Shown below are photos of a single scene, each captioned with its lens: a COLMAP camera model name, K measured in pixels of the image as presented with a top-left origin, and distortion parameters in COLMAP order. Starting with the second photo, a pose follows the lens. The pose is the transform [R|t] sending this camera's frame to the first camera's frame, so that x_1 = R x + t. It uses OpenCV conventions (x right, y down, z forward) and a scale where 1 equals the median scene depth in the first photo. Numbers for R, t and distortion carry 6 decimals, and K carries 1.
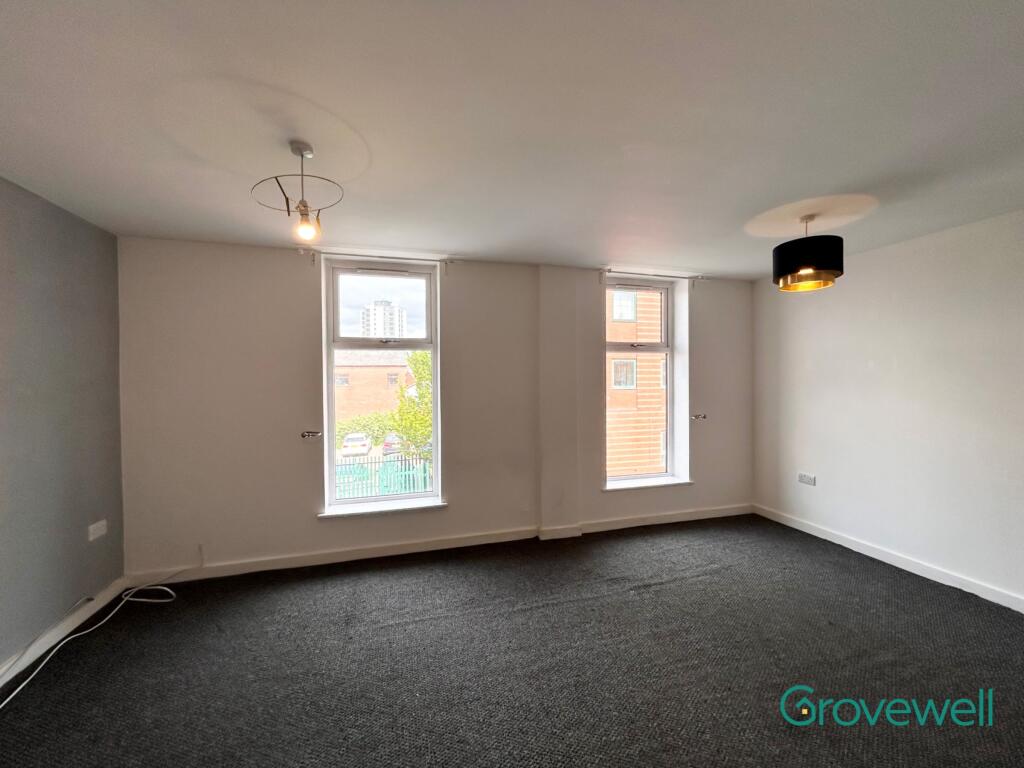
lens RADIAL K [[417.5, 0, 512.0], [0, 417.5, 384.0], [0, 0, 1]] dist [-0.000176, 0.000901]
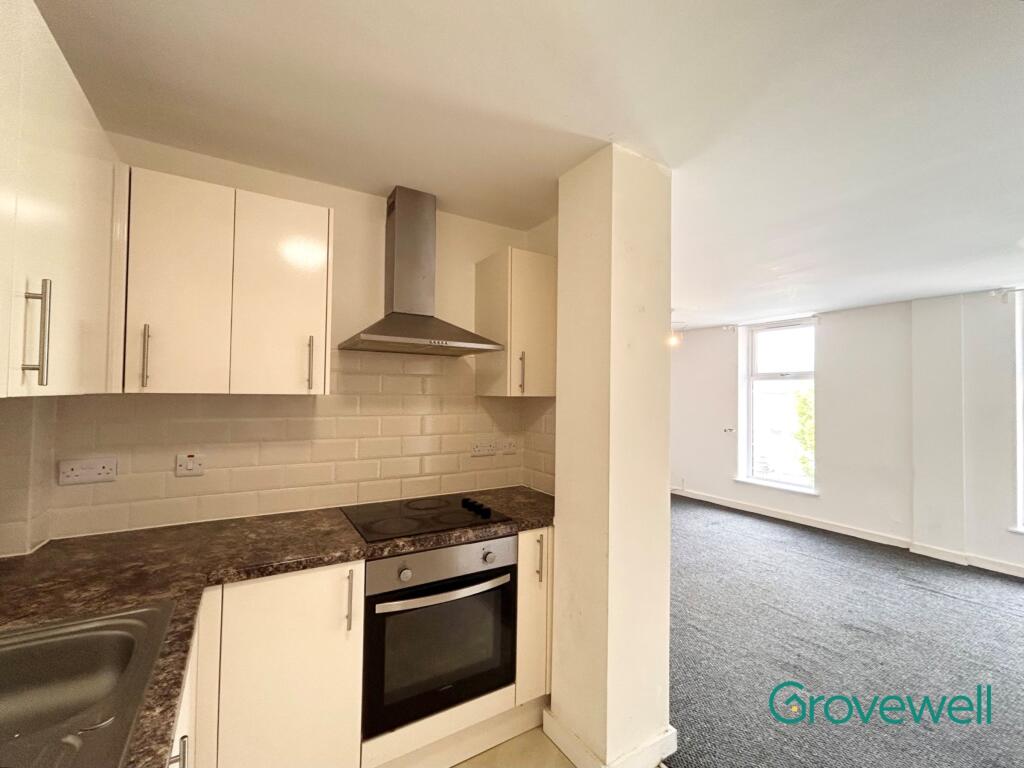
lens RADIAL K [[417.5, 0, 512.0], [0, 417.5, 384.0], [0, 0, 1]] dist [-0.000176, 0.000901]
pose [[0.269955, -0.008021, -0.962839, 0.915447], [-0.031689, 0.999350, -0.017210, -0.013643], [0.962351, 0.035157, 0.269526, -0.338959]]
